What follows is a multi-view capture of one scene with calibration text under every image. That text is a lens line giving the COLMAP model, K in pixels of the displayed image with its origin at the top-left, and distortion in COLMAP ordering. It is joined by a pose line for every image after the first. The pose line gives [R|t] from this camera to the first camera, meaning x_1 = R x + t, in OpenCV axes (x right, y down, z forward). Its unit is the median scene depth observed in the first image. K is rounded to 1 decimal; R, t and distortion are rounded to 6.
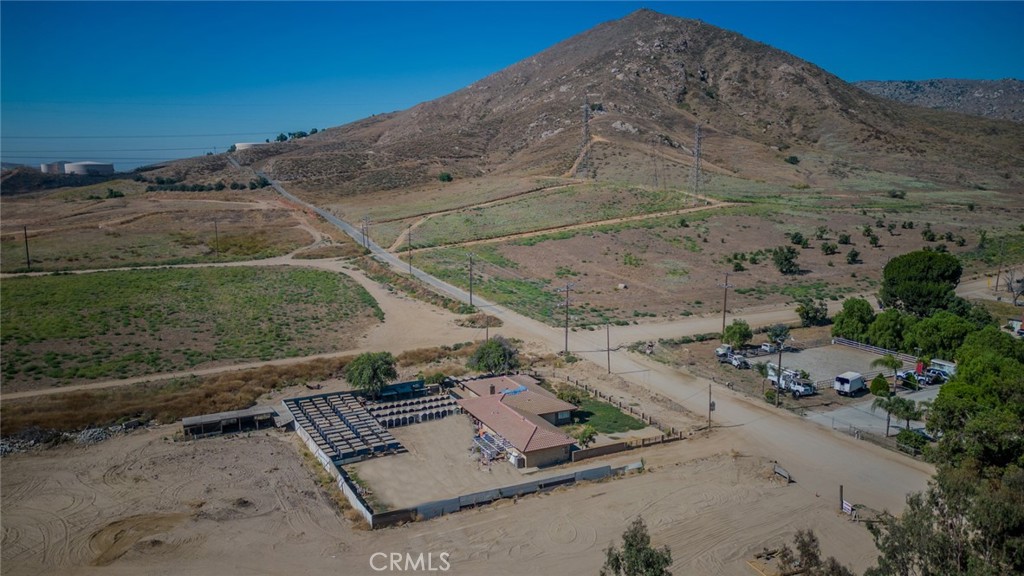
lens RADIAL K [[715.9, 0, 515.0], [0, 715.9, 289.0], [0, 0, 1]] dist [0.074585, -0.074111]
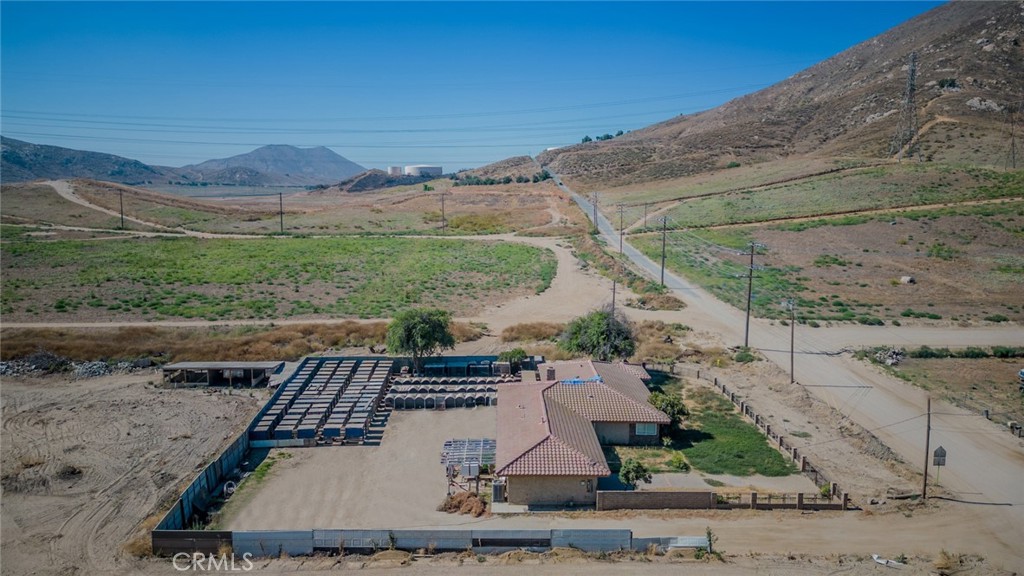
lens RADIAL K [[715.9, 0, 513.6], [0, 715.9, 284.9], [0, 0, 1]] dist [0.074585, -0.074111]
pose [[0.902618, 0.063271, -0.425767, 0.086588], [-0.073373, 0.997278, -0.007348, 0.027857], [0.424143, 0.037872, 0.904803, 0.166291]]
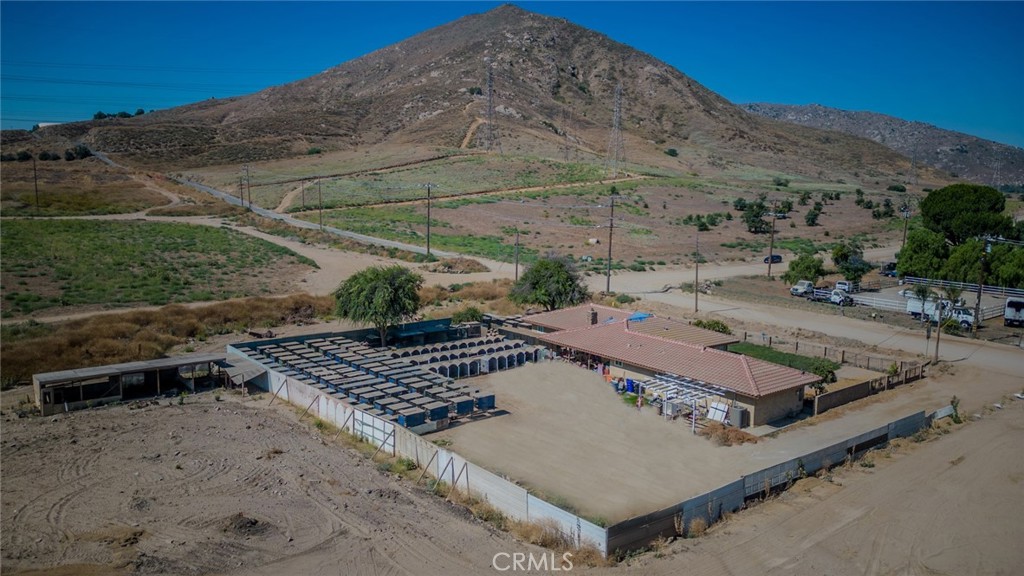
lens RADIAL K [[715.9, 0, 515.0], [0, 715.9, 288.5], [0, 0, 1]] dist [0.074585, -0.074111]
pose [[0.976432, -0.008367, 0.215661, -0.096024], [0.012400, 0.999772, -0.017356, 0.052207], [-0.215467, 0.019621, 0.976314, 0.173132]]
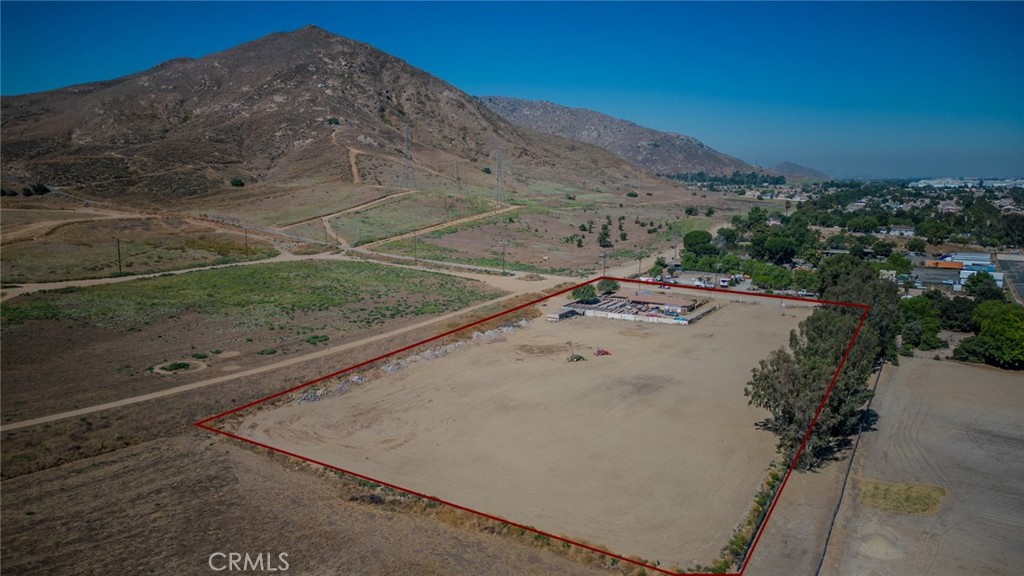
lens RADIAL K [[715.9, 0, 518.1], [0, 715.9, 293.1], [0, 0, 1]] dist [0.074585, -0.074111]
pose [[0.833427, -0.083957, 0.546214, -0.690246], [0.076020, 0.996414, 0.037162, 0.008974], [-0.547375, 0.010552, 0.836821, -0.322144]]
